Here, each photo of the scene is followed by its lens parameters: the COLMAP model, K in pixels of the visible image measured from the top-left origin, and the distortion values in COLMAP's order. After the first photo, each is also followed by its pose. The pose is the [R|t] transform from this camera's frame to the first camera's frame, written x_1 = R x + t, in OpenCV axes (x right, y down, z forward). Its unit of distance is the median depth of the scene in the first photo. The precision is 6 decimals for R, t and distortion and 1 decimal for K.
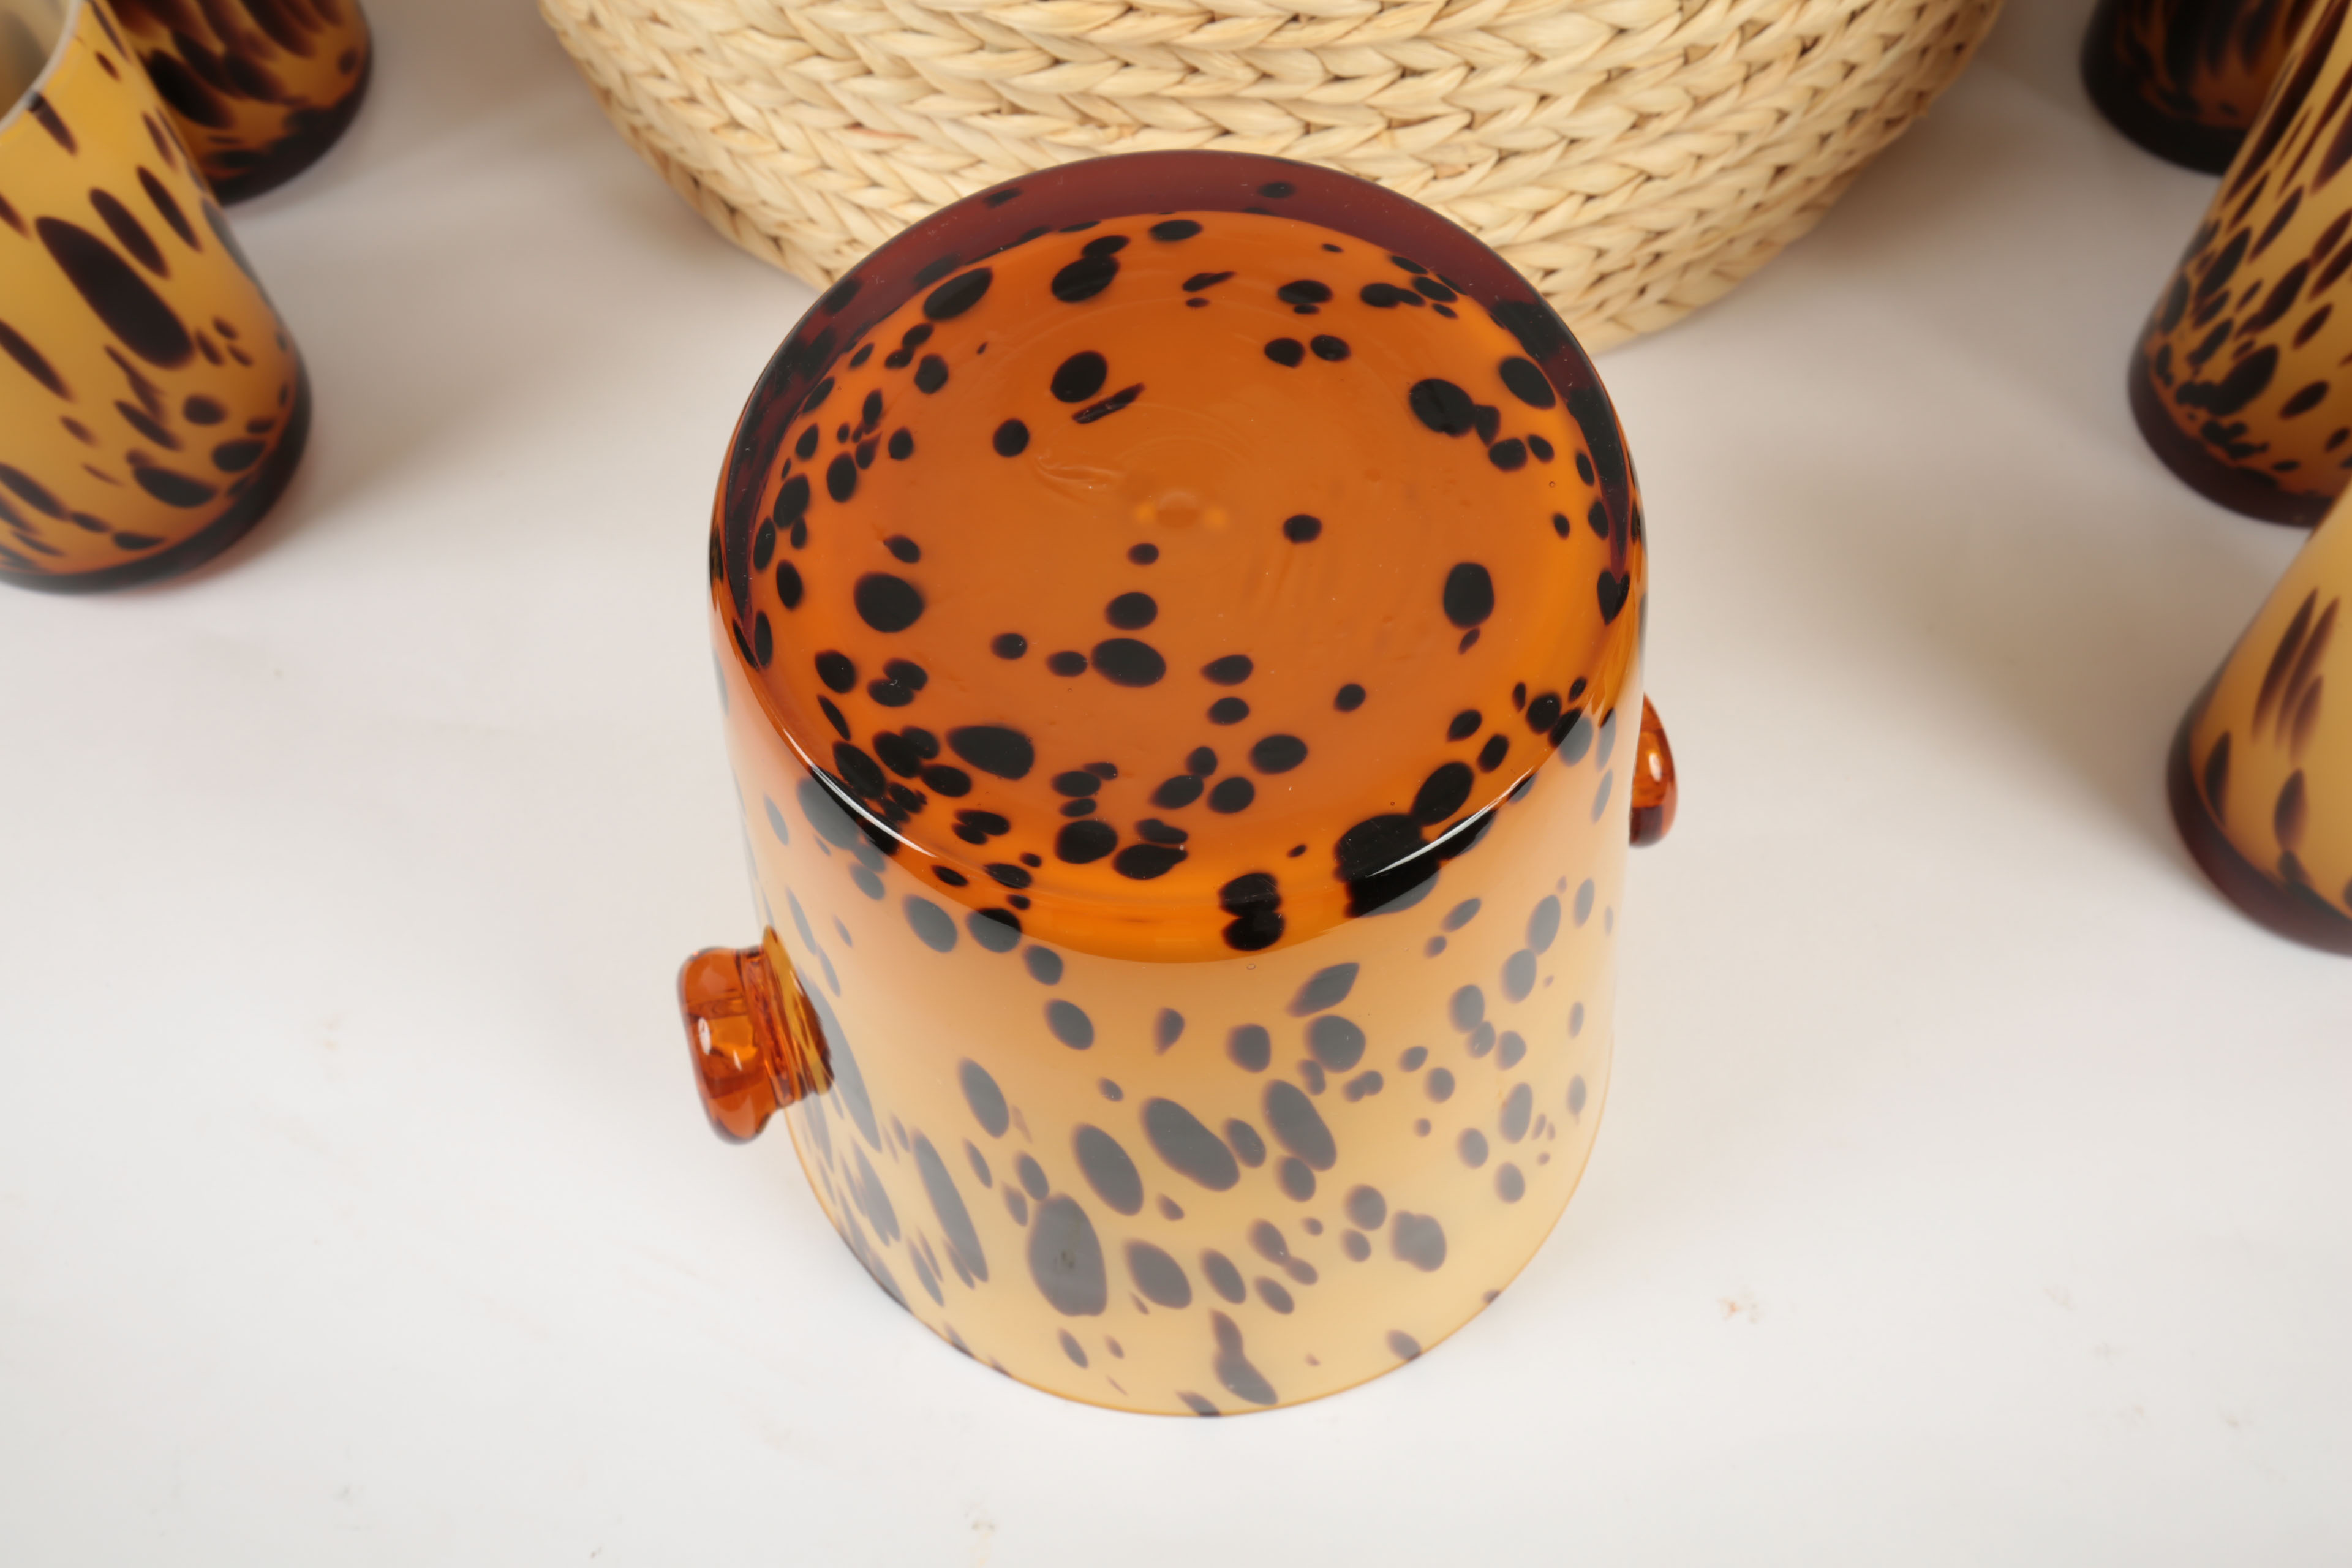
lens RADIAL K [[2106.1, 0, 1166.9], [0, 2106.1, 848.5], [0, 0, 1]] dist [-0.020708, 0.001788]
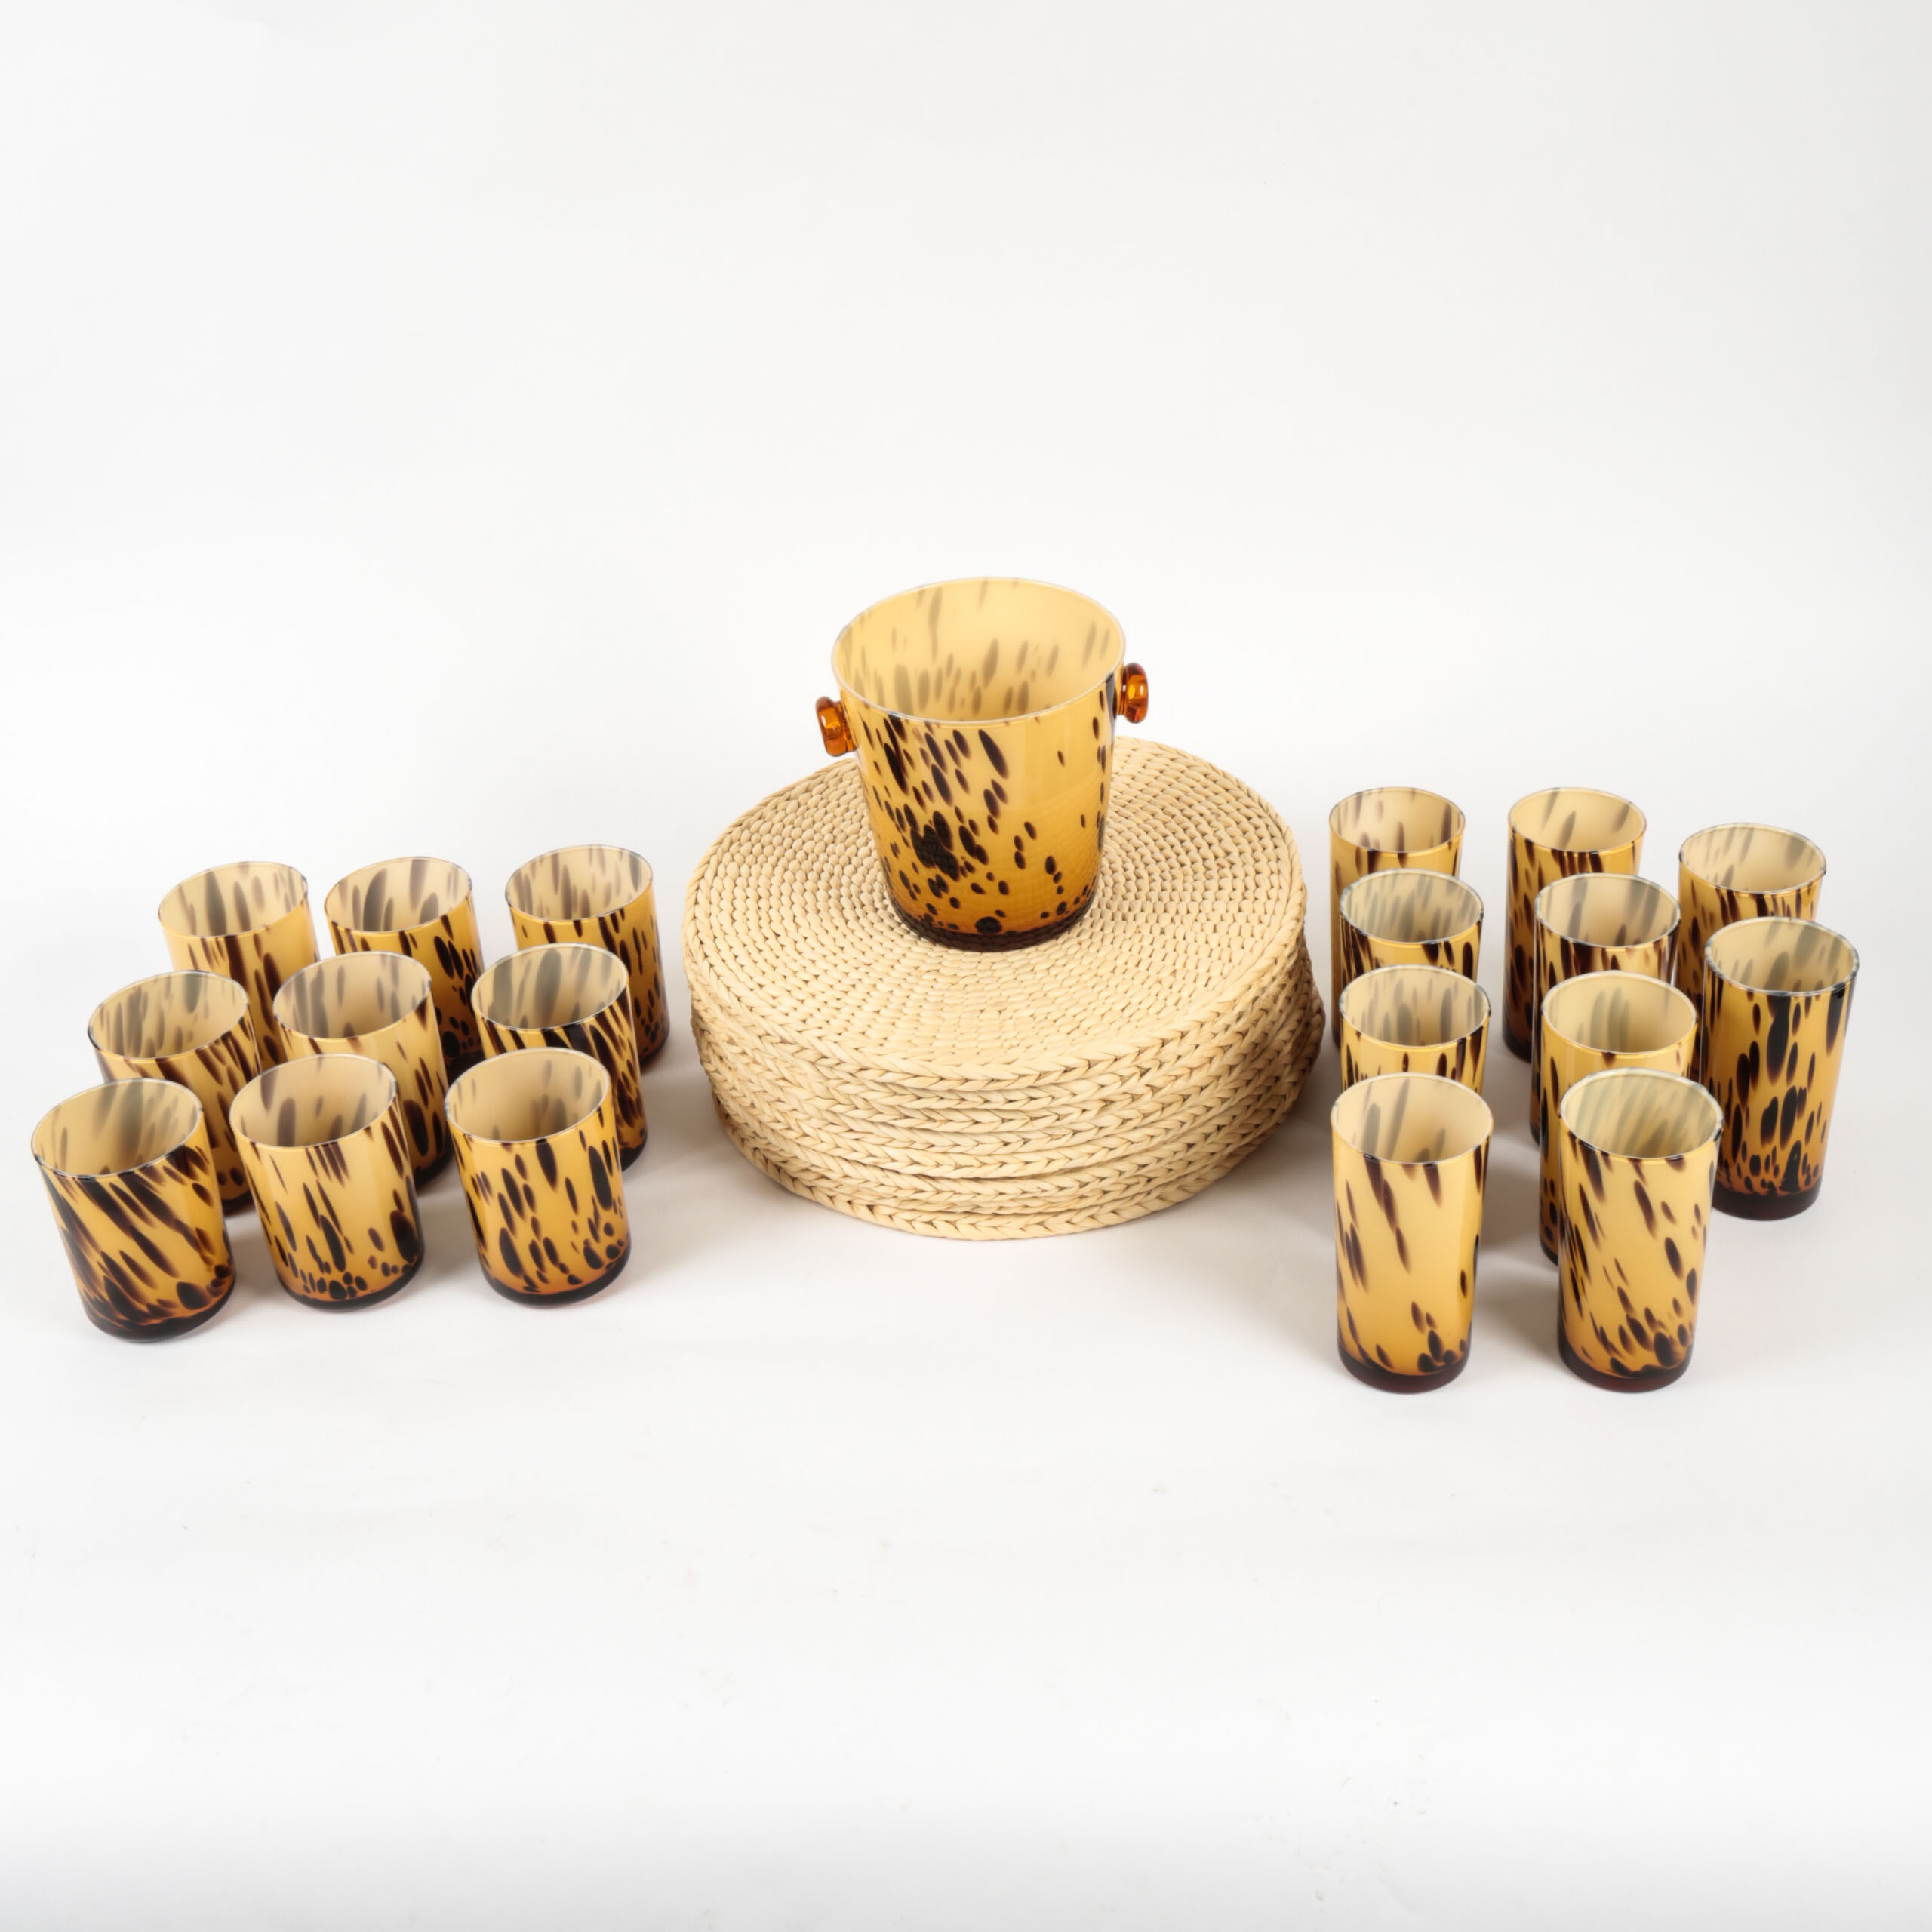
lens RADIAL K [[2395.5, 0, 968.5], [0, 2395.5, 972.5], [0, 0, 1]] dist [-0.018704, 0.000000]
pose [[0.998827, -0.022429, -0.042902, 0.157224], [-0.002751, 0.858466, -0.512864, 1.142130], [0.048333, 0.512380, 0.857397, -1.893187]]
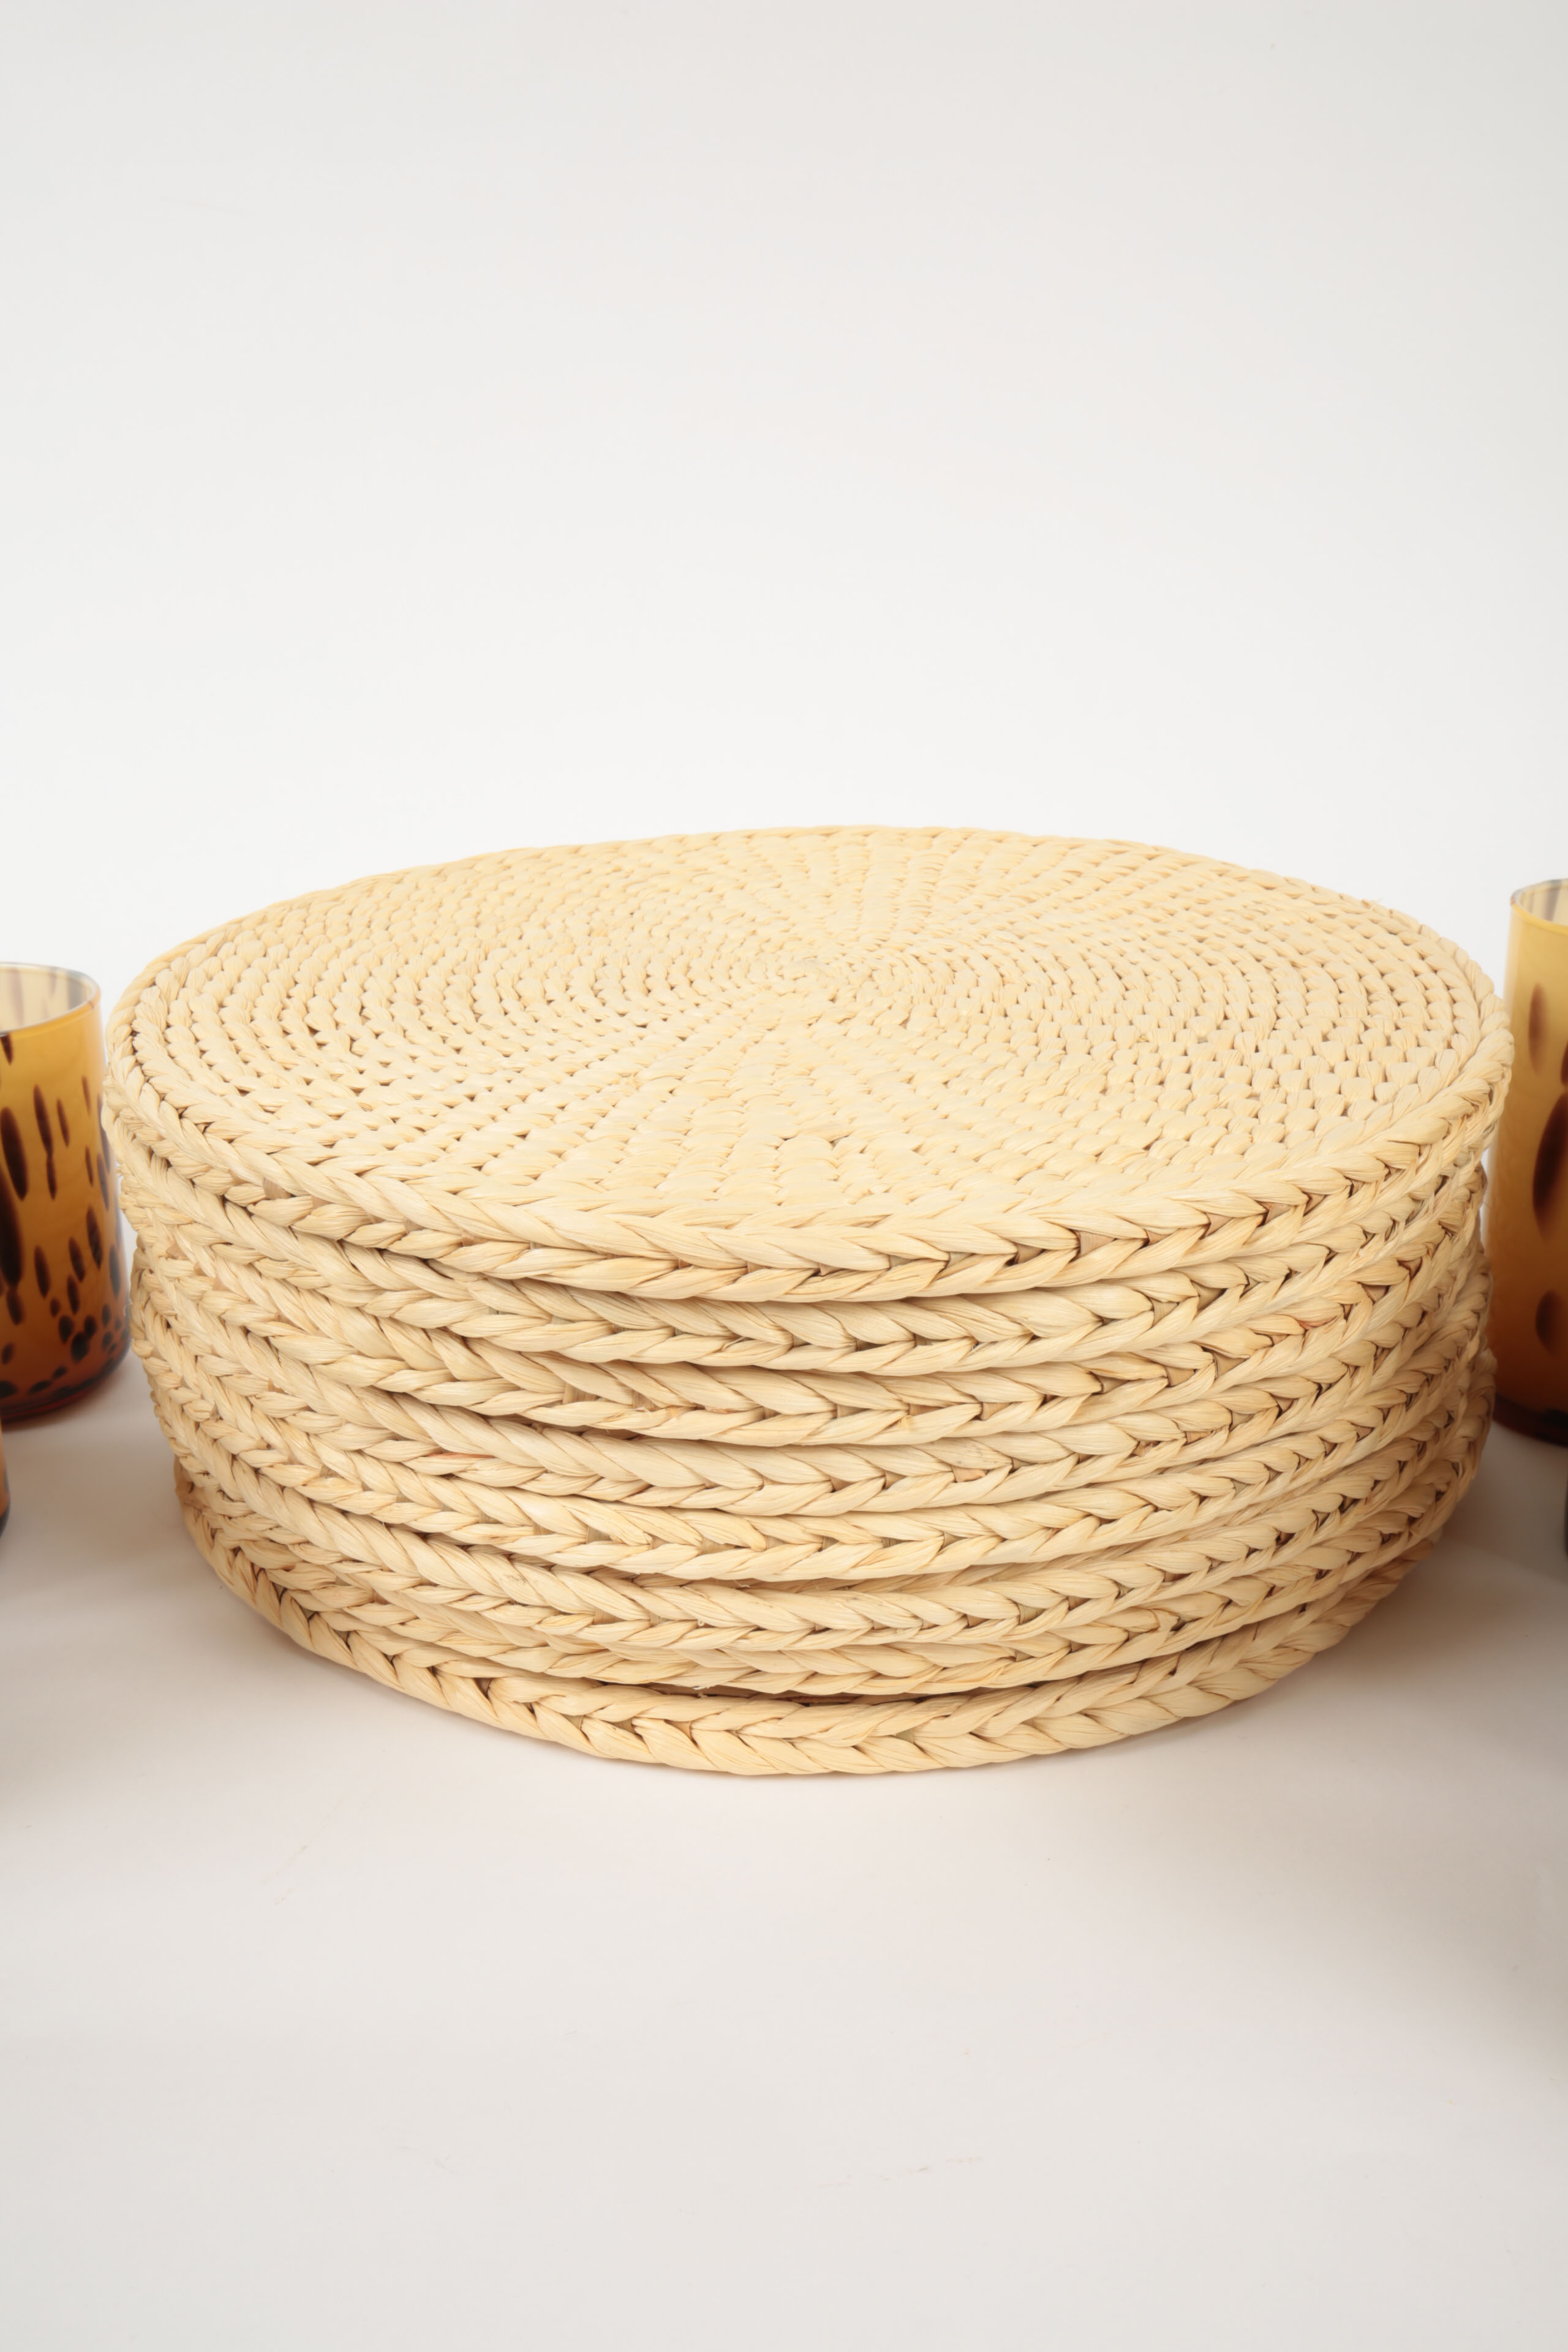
lens RADIAL K [[2106.1, 0, 786.4], [0, 2106.1, 1159.4], [0, 0, 1]] dist [-0.020708, 0.001788]
pose [[0.999884, 0.013311, -0.007432, 0.044547], [-0.014590, 0.694117, -0.719714, 0.349444], [-0.004421, 0.719739, 0.694231, 0.117285]]
